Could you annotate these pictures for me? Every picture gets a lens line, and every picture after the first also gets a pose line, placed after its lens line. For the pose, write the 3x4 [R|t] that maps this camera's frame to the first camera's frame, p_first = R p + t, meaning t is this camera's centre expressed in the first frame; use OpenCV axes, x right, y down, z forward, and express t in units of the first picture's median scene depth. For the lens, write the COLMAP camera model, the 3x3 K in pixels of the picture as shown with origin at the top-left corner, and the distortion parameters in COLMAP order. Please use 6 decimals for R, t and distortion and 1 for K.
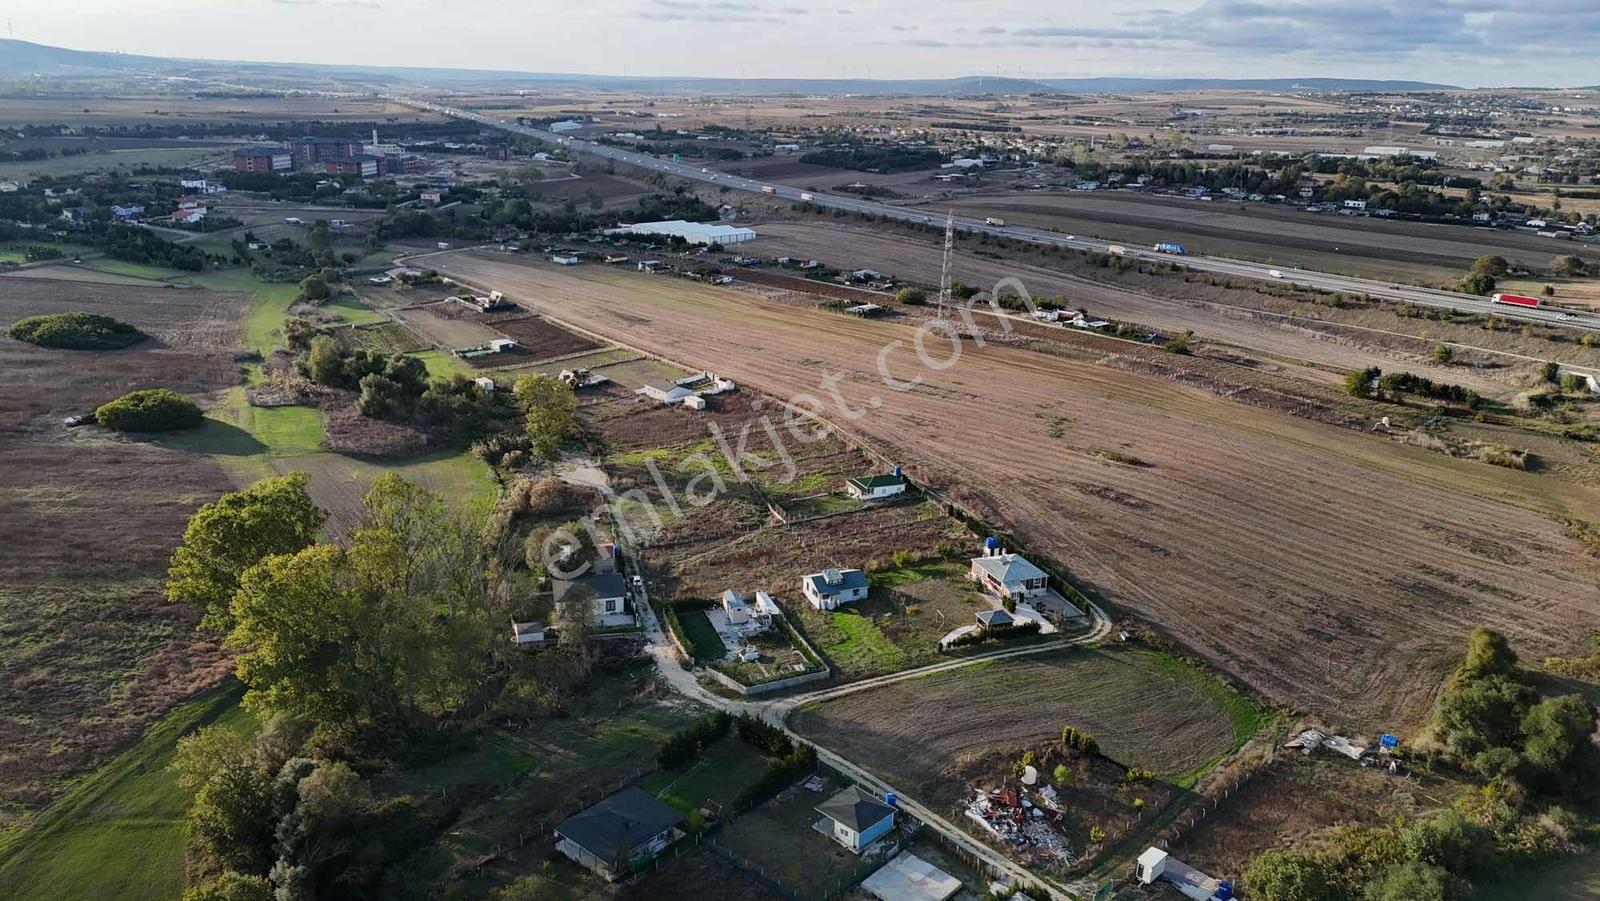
lens RADIAL K [[1163.1, 0, 796.6], [0, 1163.1, 451.9], [0, 0, 1]] dist [0.080316, -0.087570]
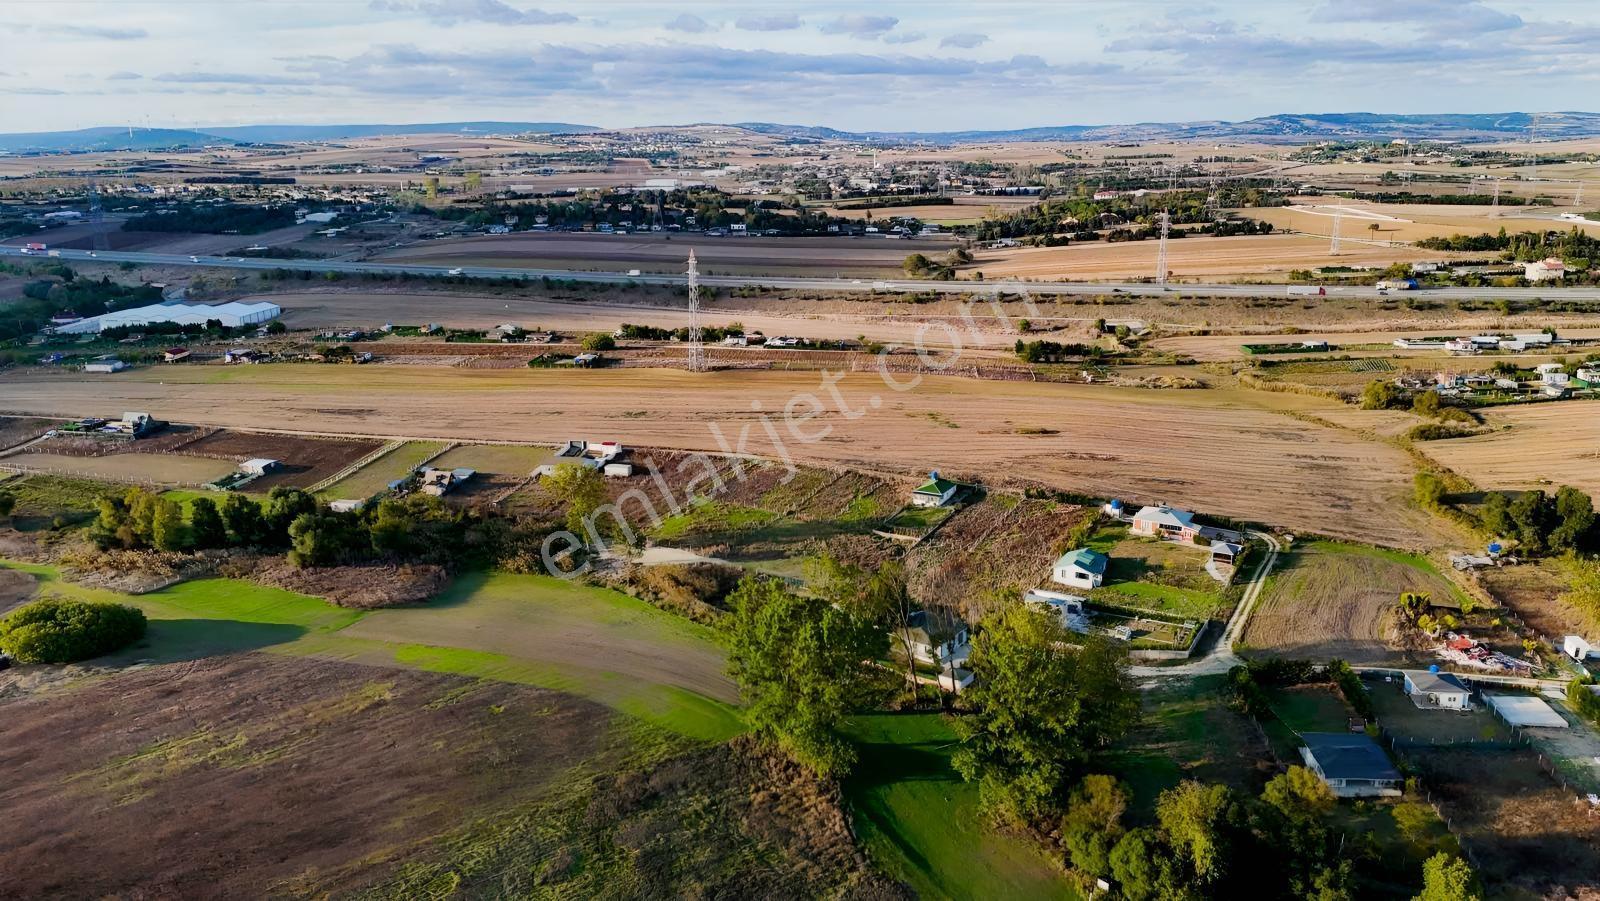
lens RADIAL K [[1163.1, 0, 796.6], [0, 1163.1, 451.9], [0, 0, 1]] dist [0.080316, -0.087570]
pose [[0.785447, -0.197947, 0.586422, -0.388622], [0.218286, 0.975190, 0.036806, -0.044504], [-0.579159, 0.099098, 0.809169, 0.111253]]
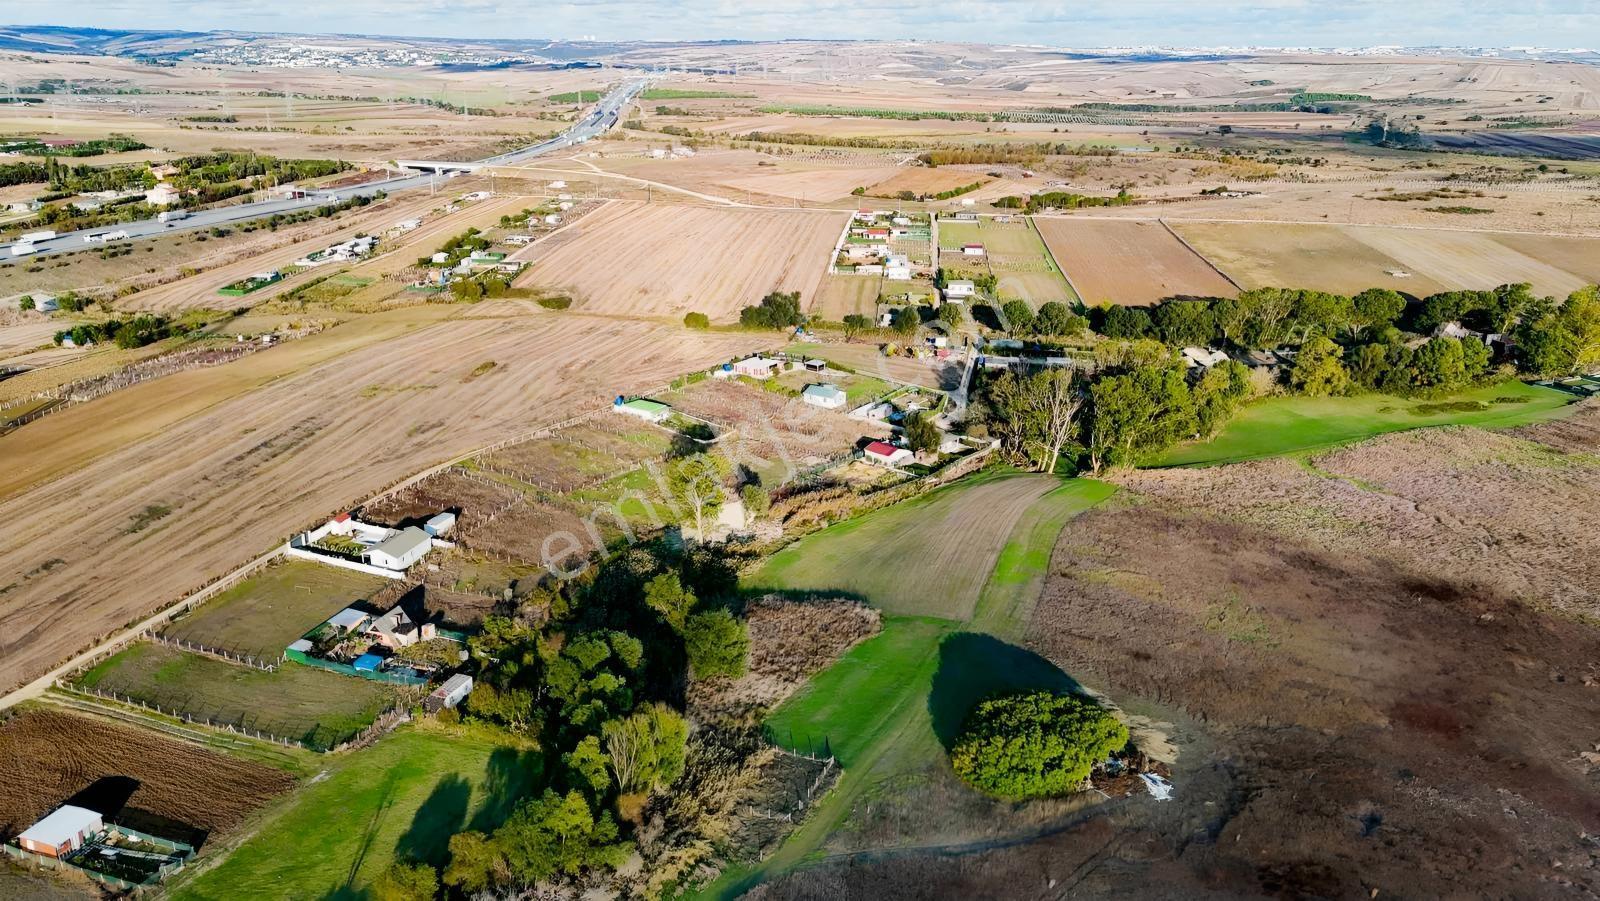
lens RADIAL K [[1163.1, 0, 796.6], [0, 1163.1, 451.9], [0, 0, 1]] dist [0.080316, -0.087570]
pose [[-0.573321, -0.295346, 0.764247, -0.563564], [0.216153, 0.845203, 0.488784, -0.288246], [-0.790304, 0.445425, -0.420733, 0.822002]]
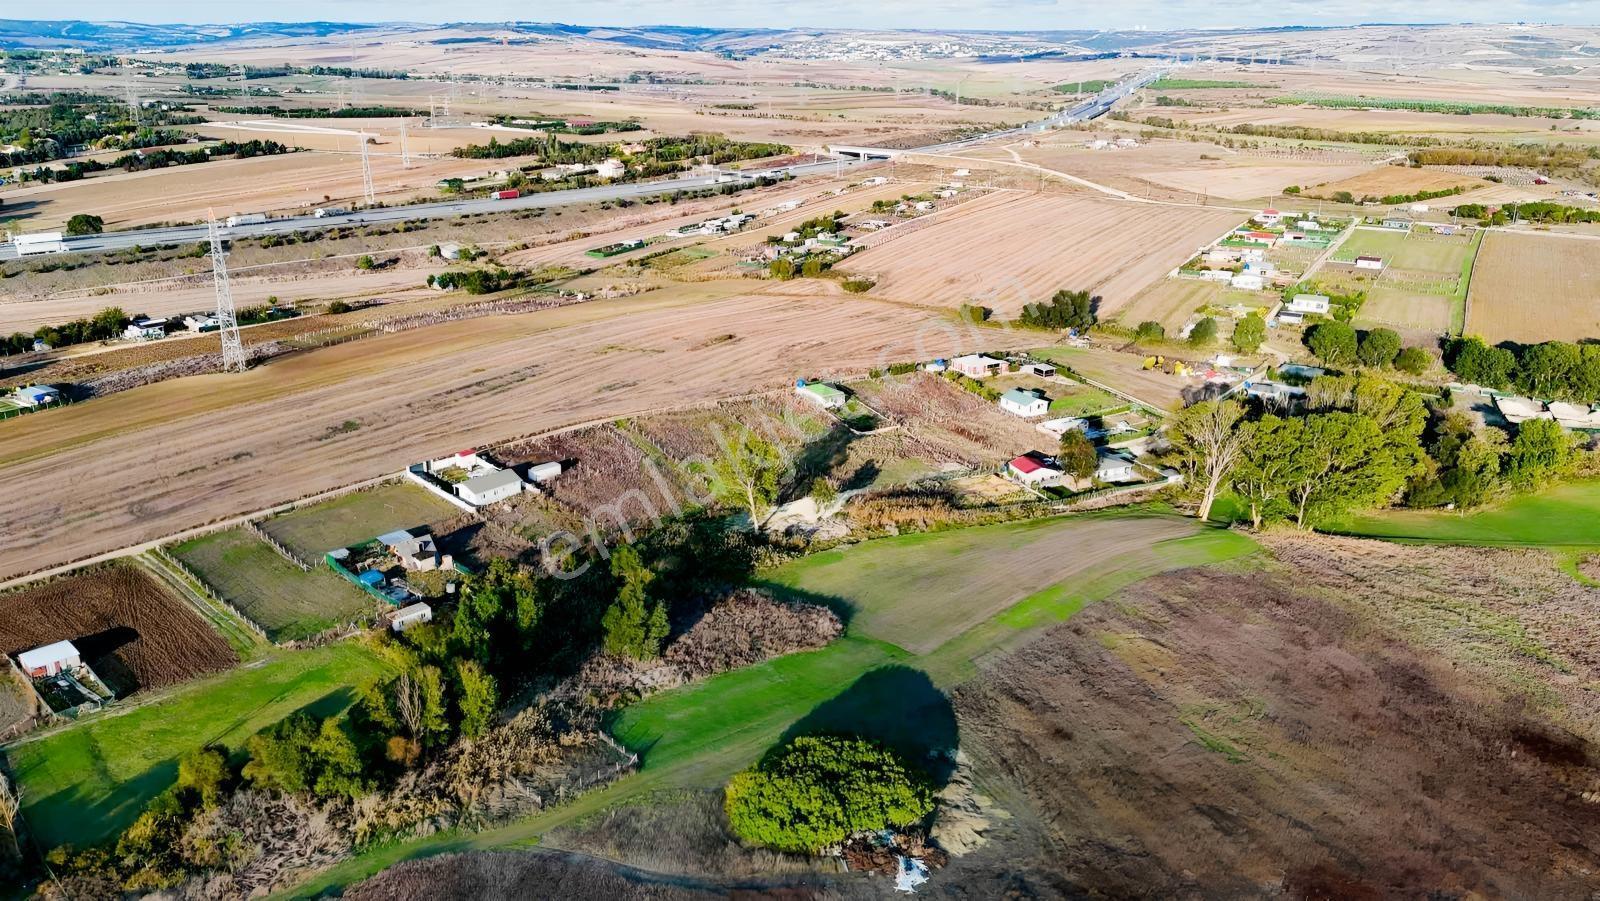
lens RADIAL K [[1163.1, 0, 796.6], [0, 1163.1, 451.9], [0, 0, 1]] dist [0.080316, -0.087570]
pose [[-0.168692, -0.353324, 0.920166, -0.617851], [0.280734, 0.877657, 0.388467, -0.230390], [-0.944845, 0.323854, -0.048864, 0.646205]]
